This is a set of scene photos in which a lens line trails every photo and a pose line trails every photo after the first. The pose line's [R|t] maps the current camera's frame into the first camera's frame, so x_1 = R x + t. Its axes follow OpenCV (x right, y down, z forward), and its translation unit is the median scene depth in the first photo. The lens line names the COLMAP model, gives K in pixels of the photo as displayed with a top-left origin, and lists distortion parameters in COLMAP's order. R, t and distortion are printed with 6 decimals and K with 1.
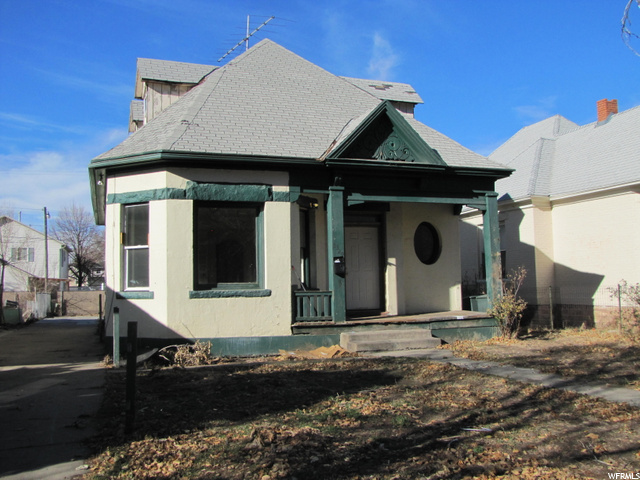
lens RADIAL K [[636.3, 0, 320.3], [0, 636.3, 236.3], [0, 0, 1]] dist [-0.121622, 0.000000]
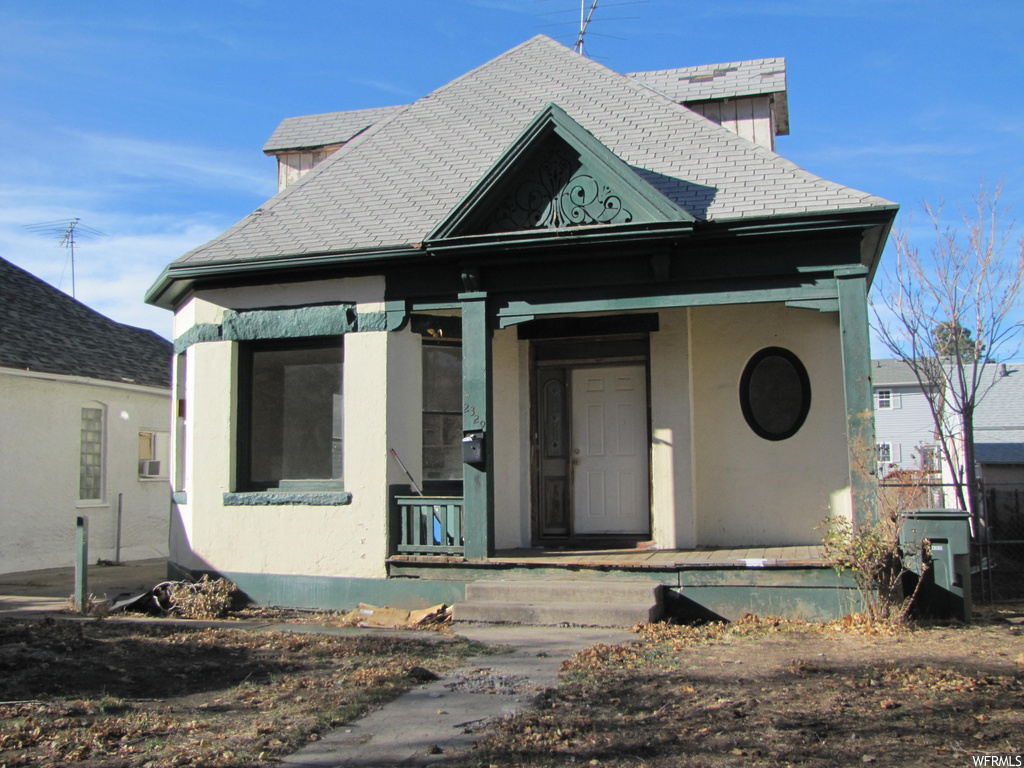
lens RADIAL K [[1018.0, 0, 512.6], [0, 1018.0, 390.7], [0, 0, 1]] dist [-0.121622, 0.000000]
pose [[0.799632, -0.043720, -0.598897, 0.551720], [0.041929, 0.998977, -0.016944, 0.016072], [0.599025, -0.011562, 0.800647, 0.374601]]
